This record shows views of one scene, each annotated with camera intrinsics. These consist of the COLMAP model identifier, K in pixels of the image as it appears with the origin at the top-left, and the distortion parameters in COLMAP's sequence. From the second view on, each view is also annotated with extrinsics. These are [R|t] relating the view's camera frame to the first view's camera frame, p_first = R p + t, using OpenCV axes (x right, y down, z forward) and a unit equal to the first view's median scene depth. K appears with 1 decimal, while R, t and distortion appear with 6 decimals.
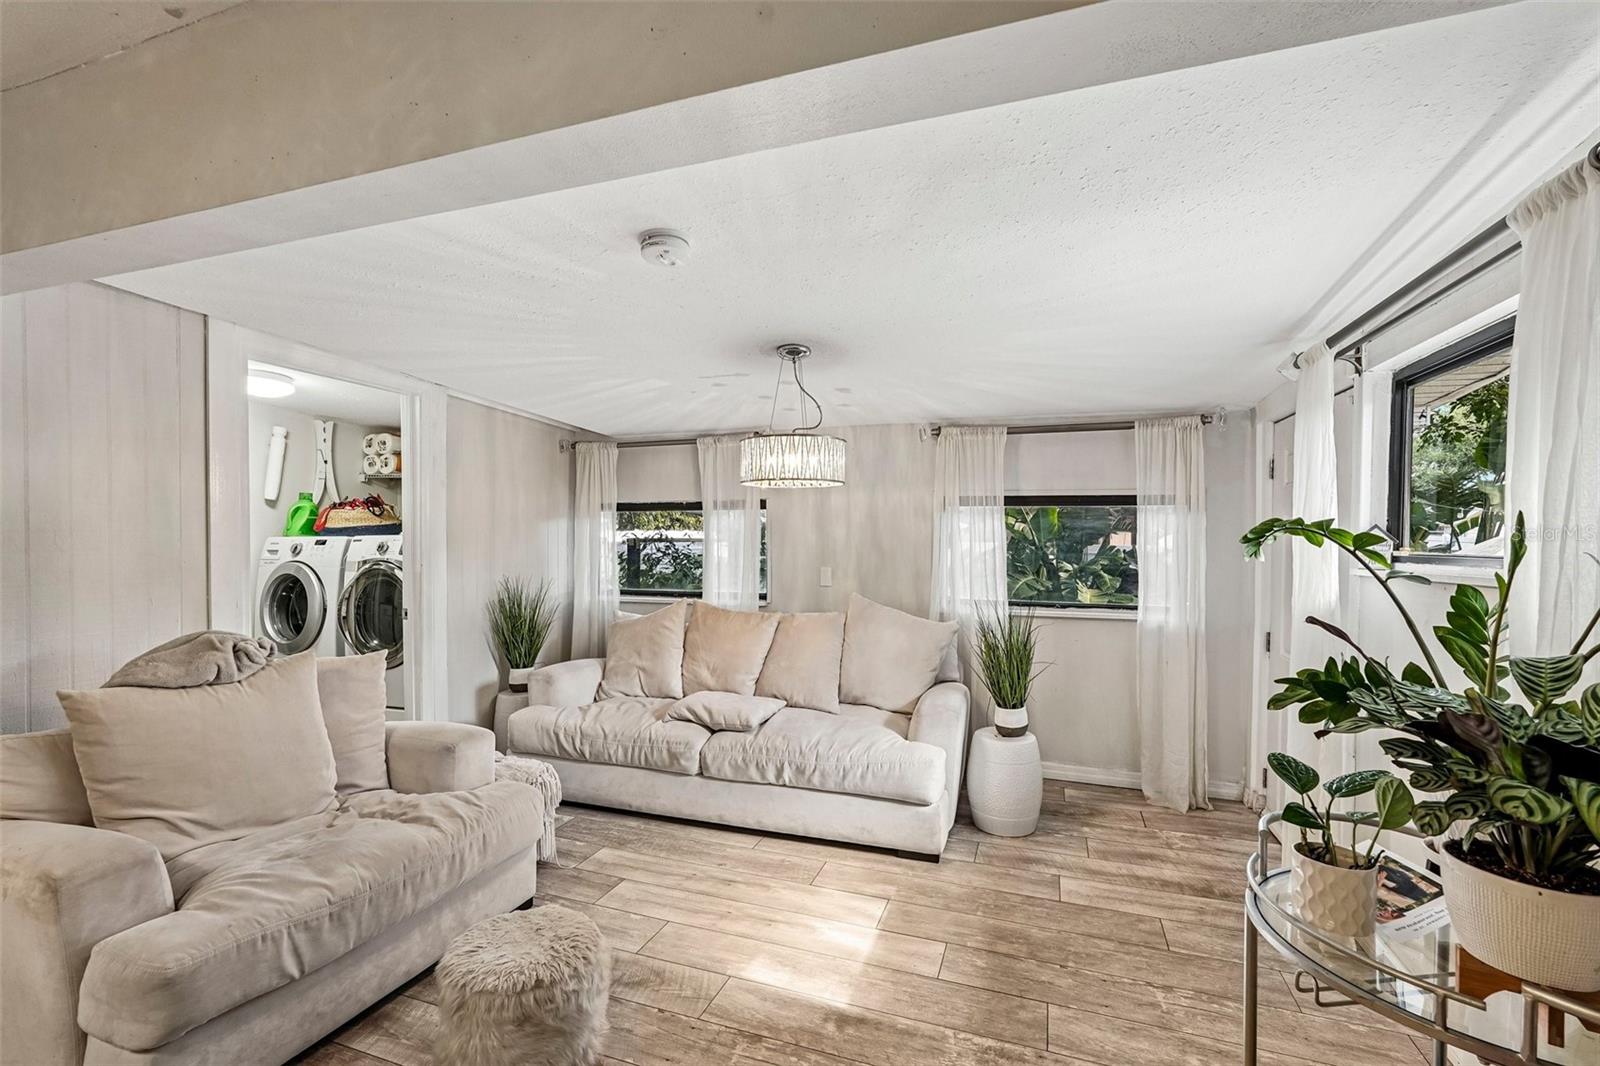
lens RADIAL K [[706.3, 0, 800.2], [0, 706.3, 540.9], [0, 0, 1]] dist [-0.011646, 0.005350]
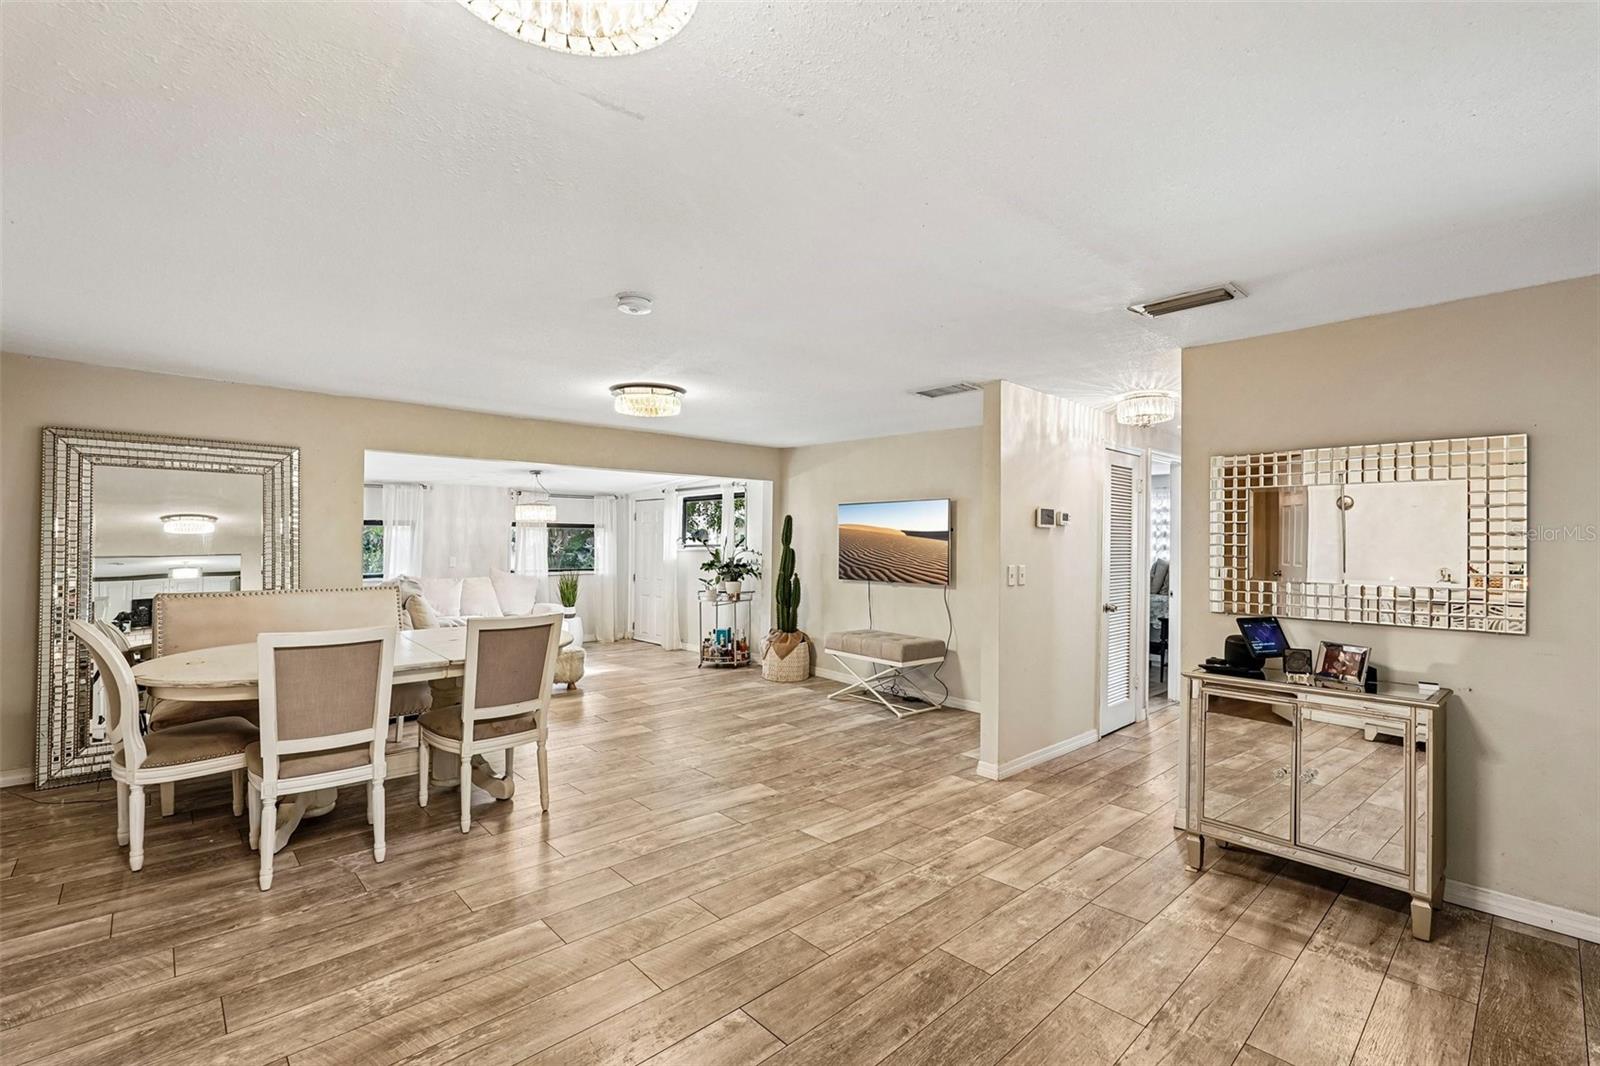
lens RADIAL K [[706.3, 0, 803.2], [0, 706.3, 539.8], [0, 0, 1]] dist [-0.011646, 0.005350]
pose [[0.461327, 0.001525, 0.887229, -1.466692], [0.007730, 0.999954, -0.005738, 0.011504], [-0.887196, 0.009505, 0.461294, -0.868787]]
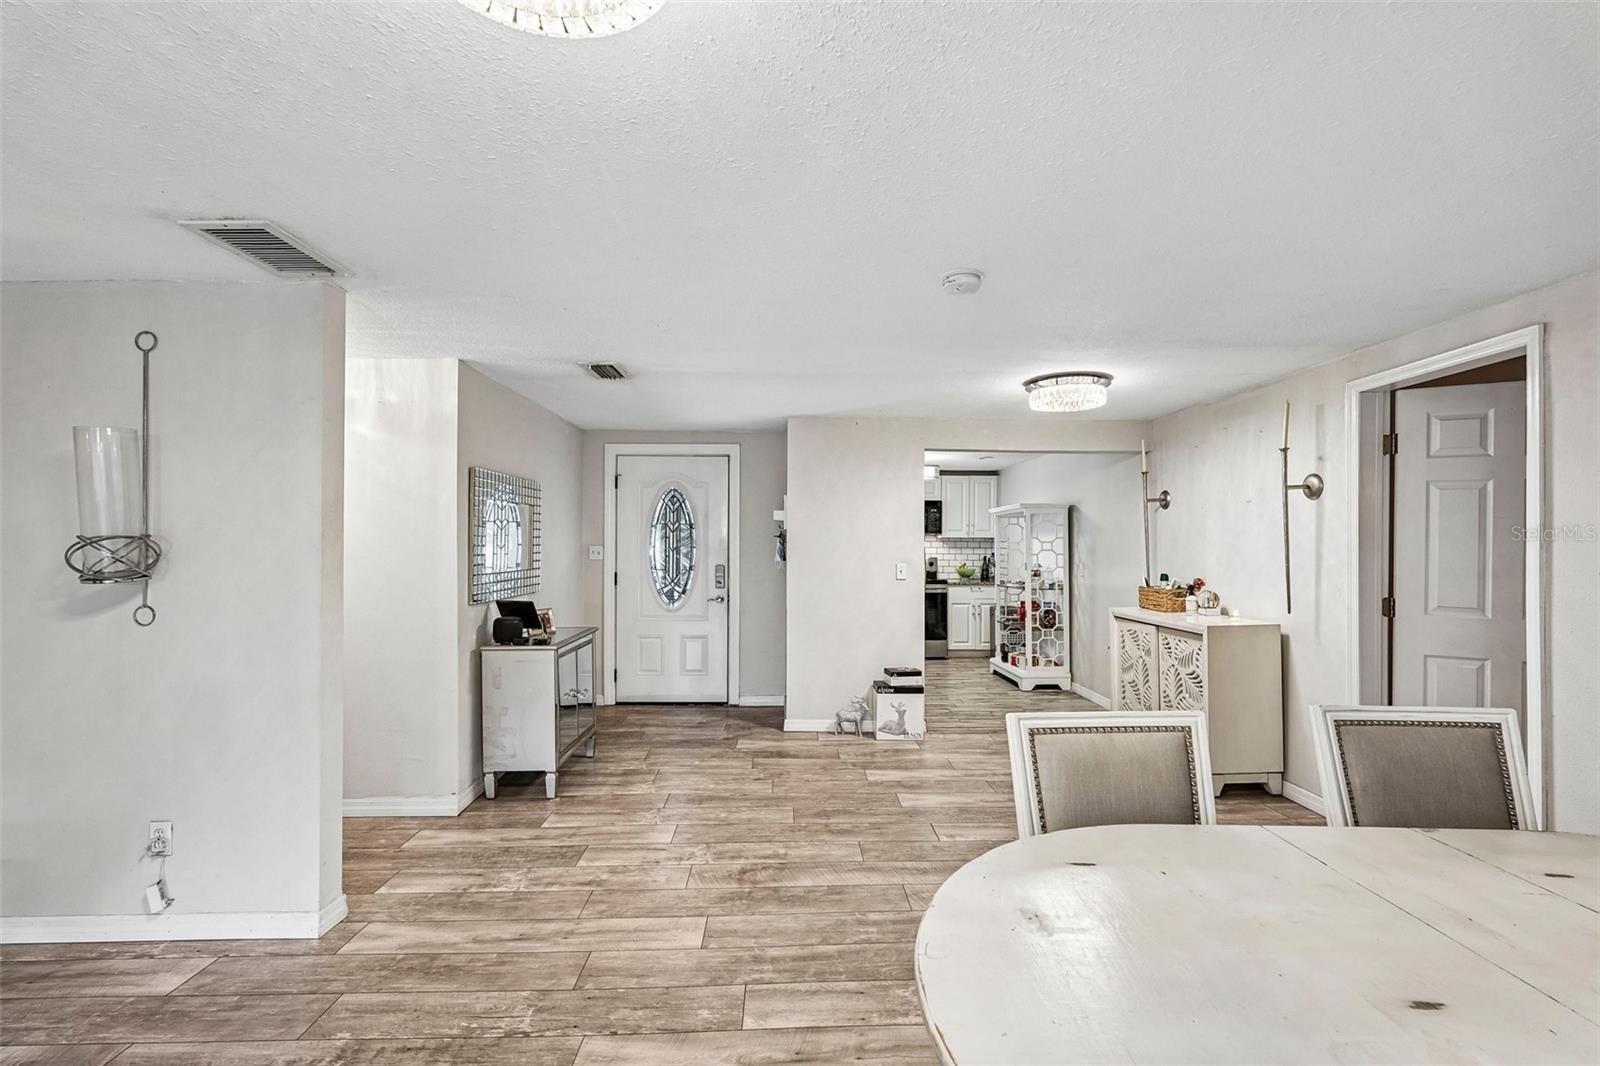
lens RADIAL K [[706.3, 0, 795.8], [0, 706.3, 538.3], [0, 0, 1]] dist [-0.011646, 0.005350]
pose [[-0.937884, -0.008357, -0.346849, -0.490350], [-0.011681, 0.999904, 0.007494, -0.007825], [0.346753, 0.011080, -0.937891, 0.228534]]
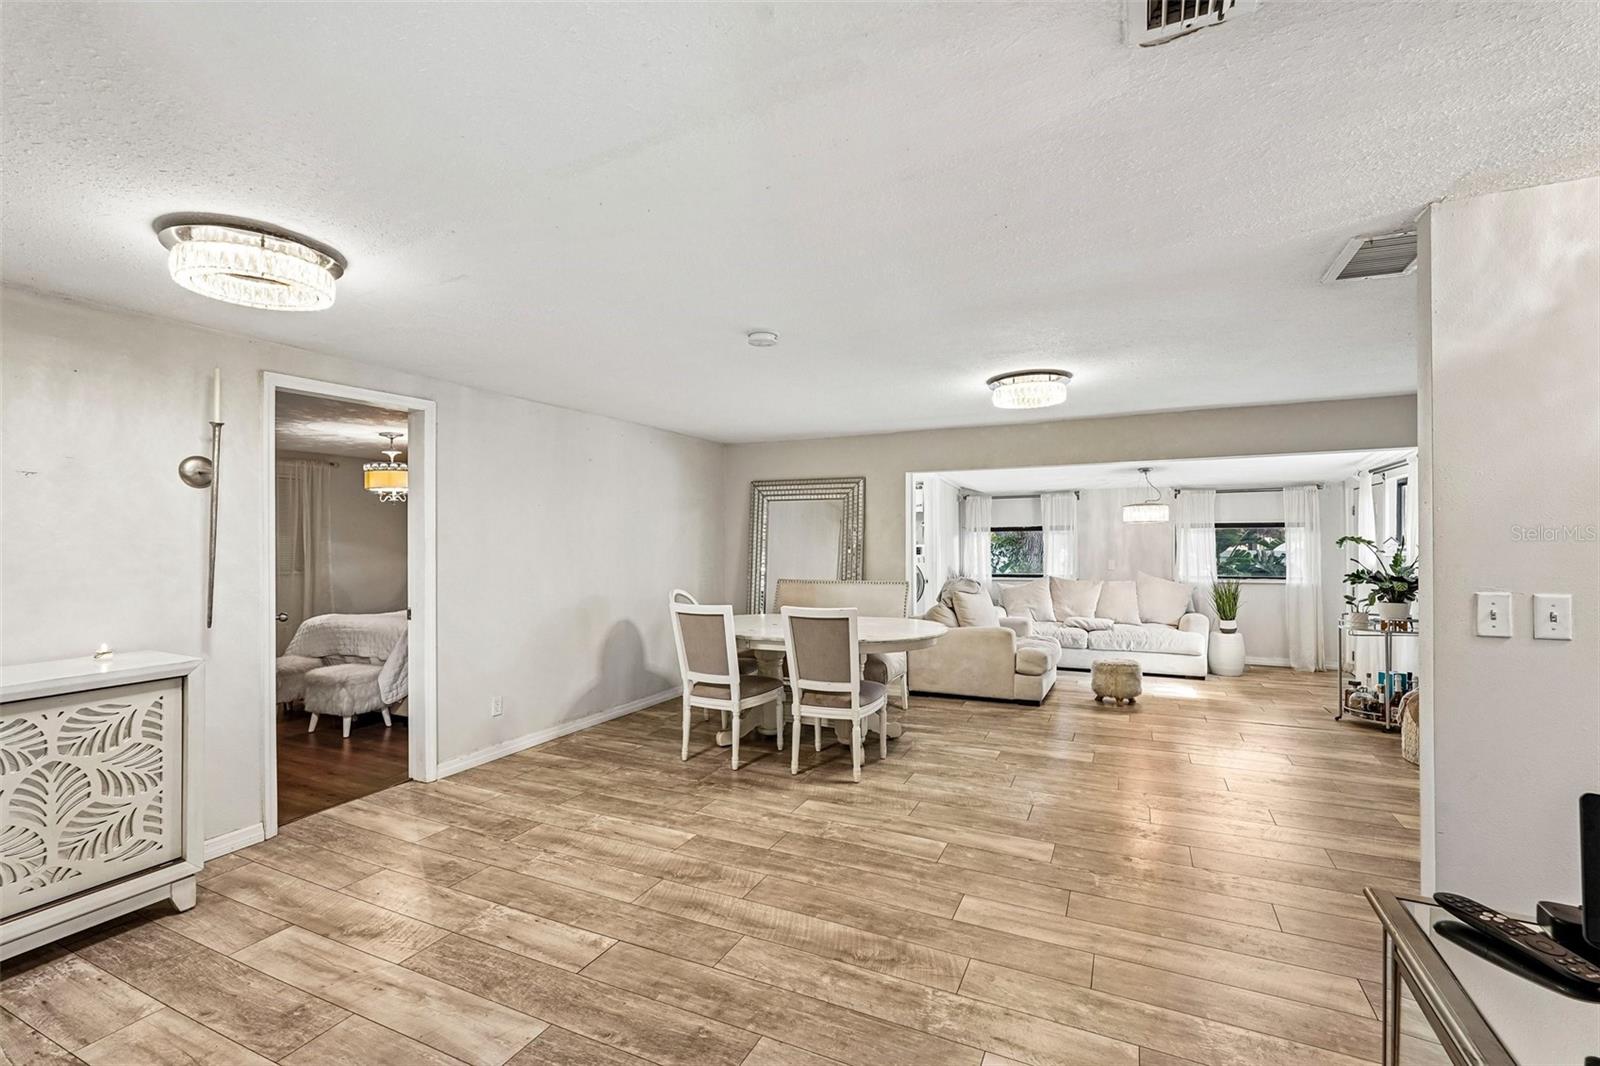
lens RADIAL K [[706.3, 0, 802.9], [0, 706.3, 535.6], [0, 0, 1]] dist [-0.011646, 0.005350]
pose [[0.994906, -0.008092, -0.100478, -0.736866], [0.005650, 0.999682, -0.024561, 0.016047], [0.100645, 0.023868, 0.994636, -1.220552]]
